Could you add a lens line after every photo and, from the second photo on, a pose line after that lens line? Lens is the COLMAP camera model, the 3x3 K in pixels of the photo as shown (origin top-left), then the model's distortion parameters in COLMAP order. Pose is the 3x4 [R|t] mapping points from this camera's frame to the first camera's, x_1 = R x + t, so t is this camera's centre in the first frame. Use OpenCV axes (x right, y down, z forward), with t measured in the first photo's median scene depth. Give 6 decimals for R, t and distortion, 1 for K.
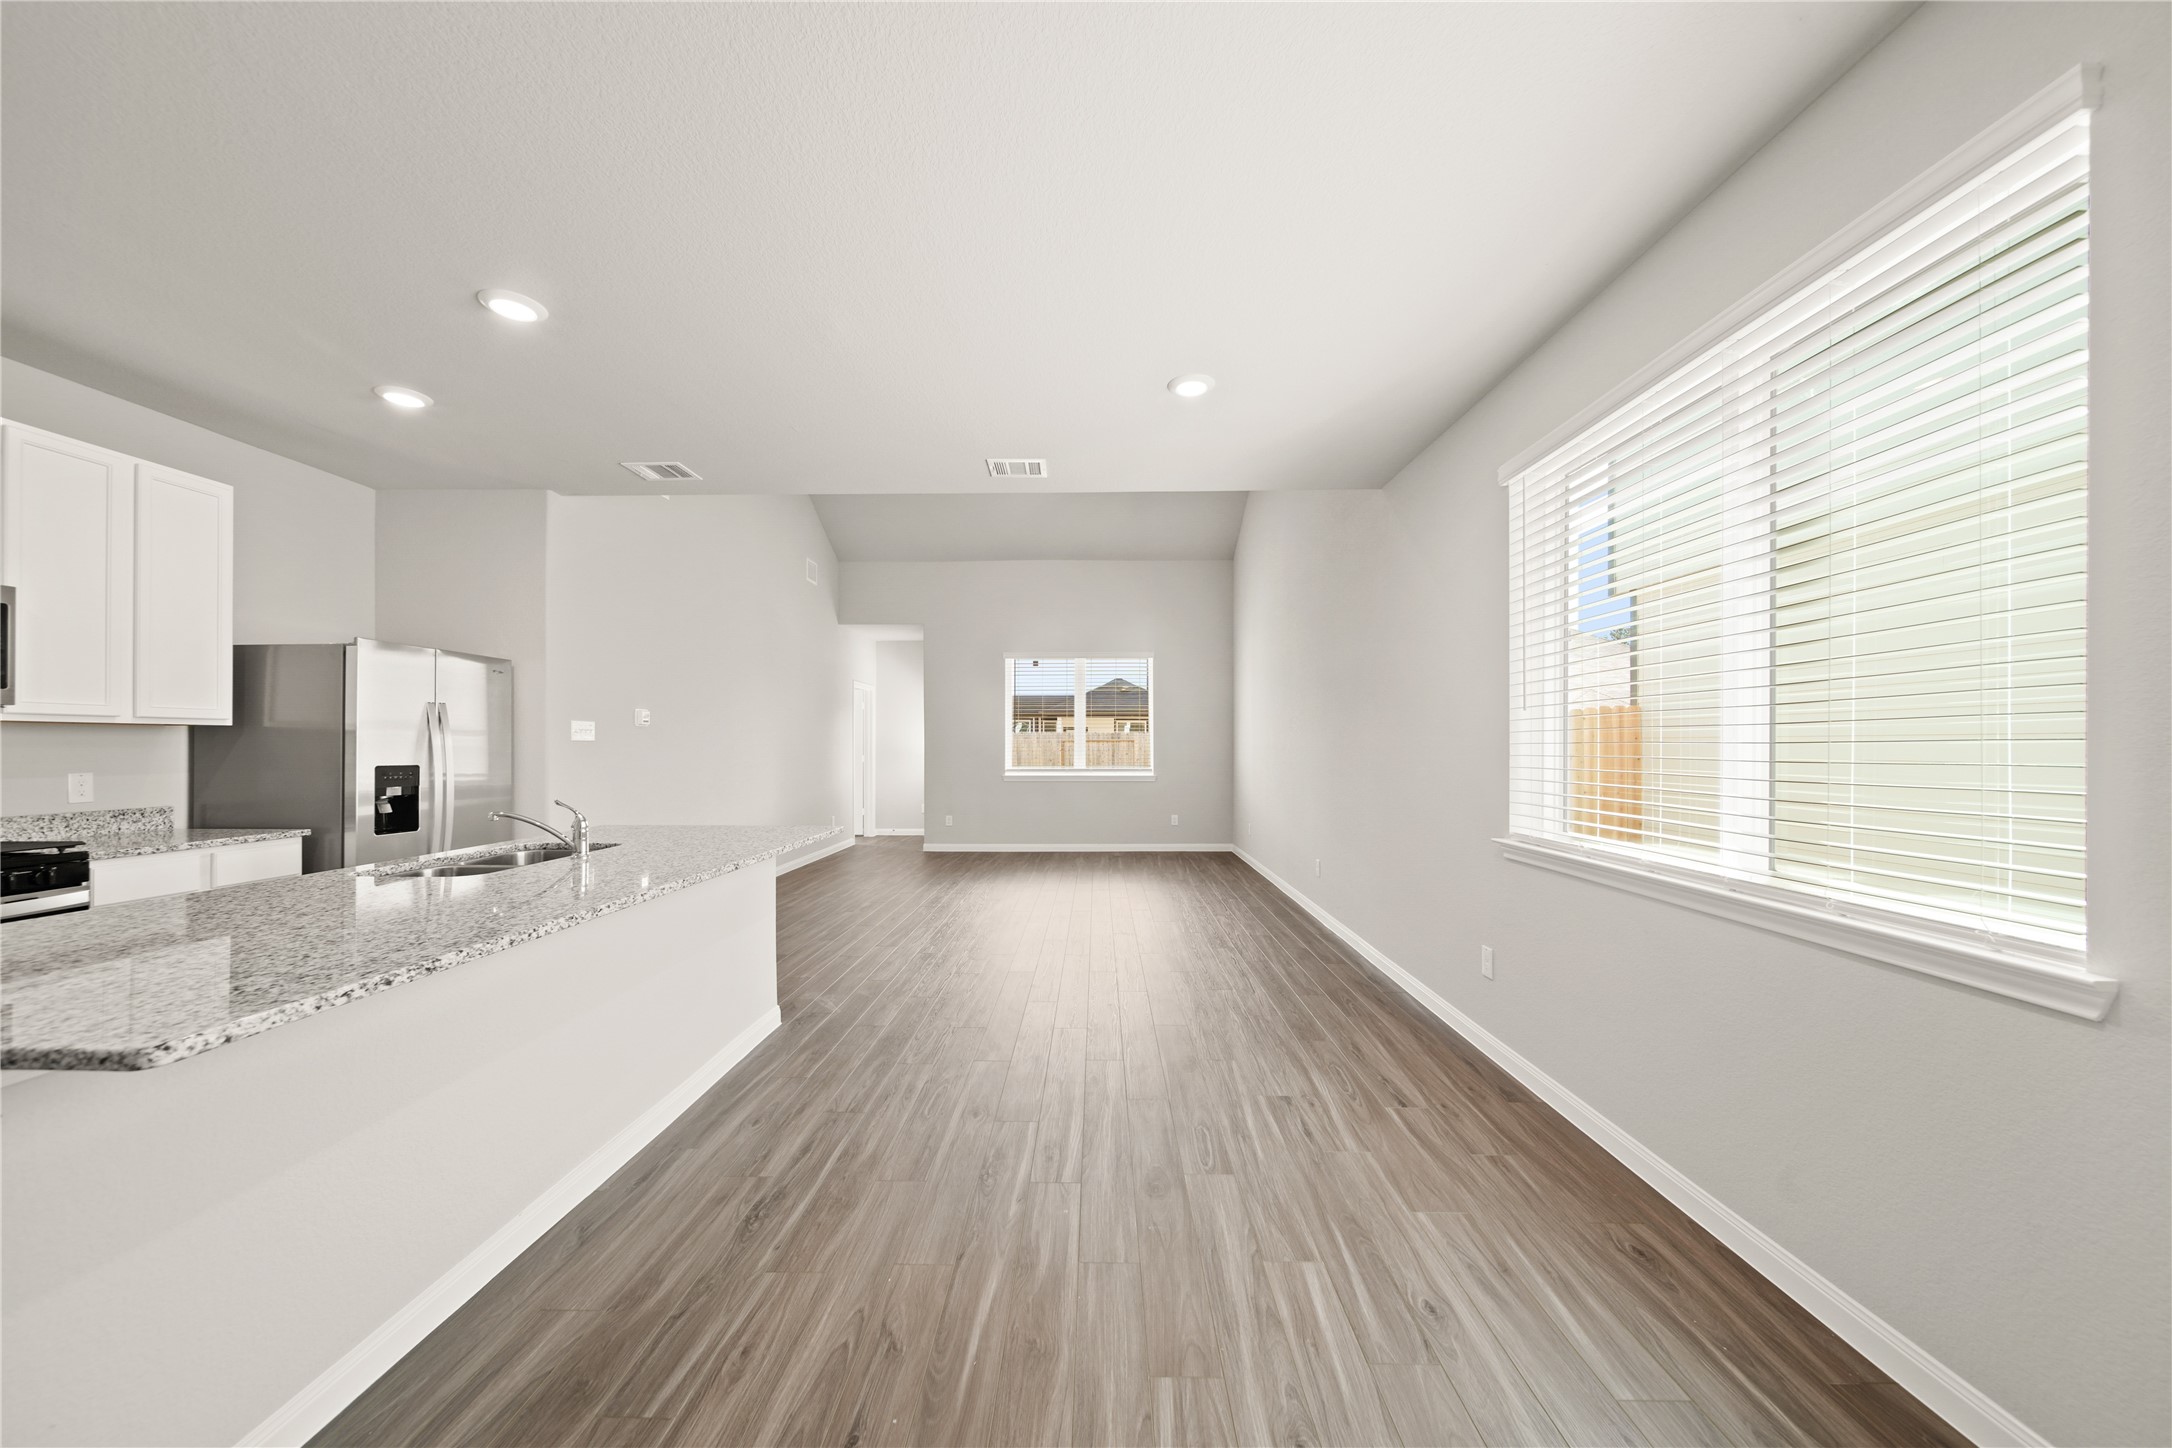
lens RADIAL K [[768.8, 0, 1085.6], [0, 768.8, 738.5], [0, 0, 1]] dist [-0.001192, 0.000001]
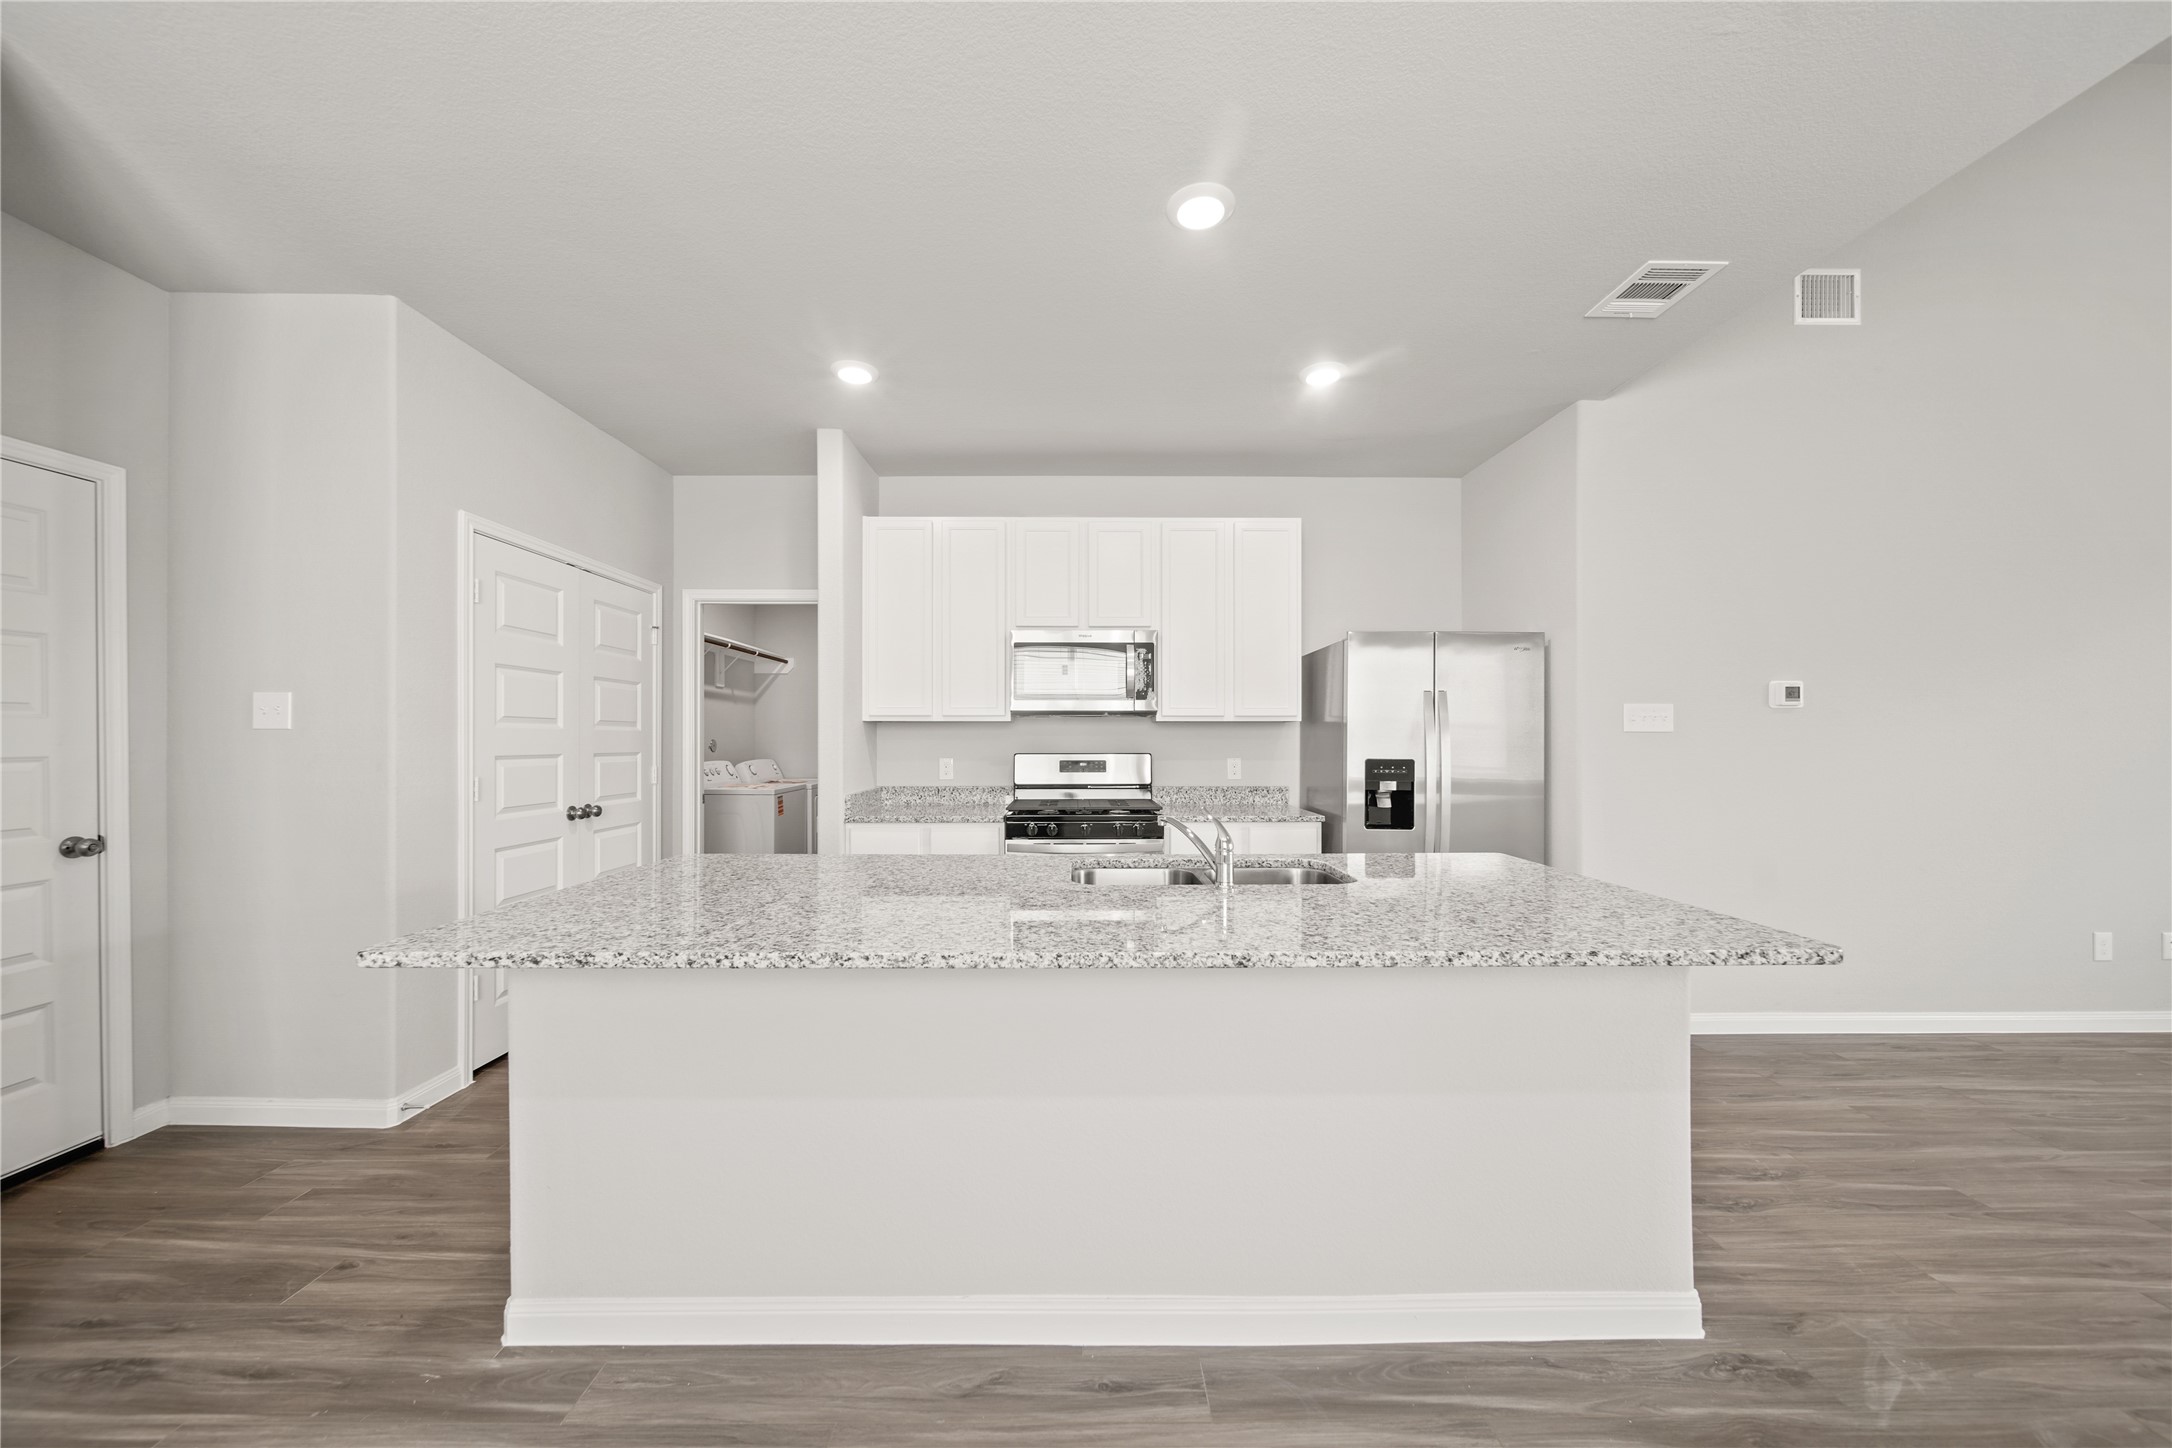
lens RADIAL K [[768.8, 0, 1074.7], [0, 768.8, 738.3], [0, 0, 1]] dist [-0.001192, 0.000001]
pose [[0.024979, 0.000330, -0.999688, 0.062986], [0.007498, 0.999972, 0.000518, 0.006810], [0.999660, -0.007508, 0.024976, 0.671436]]
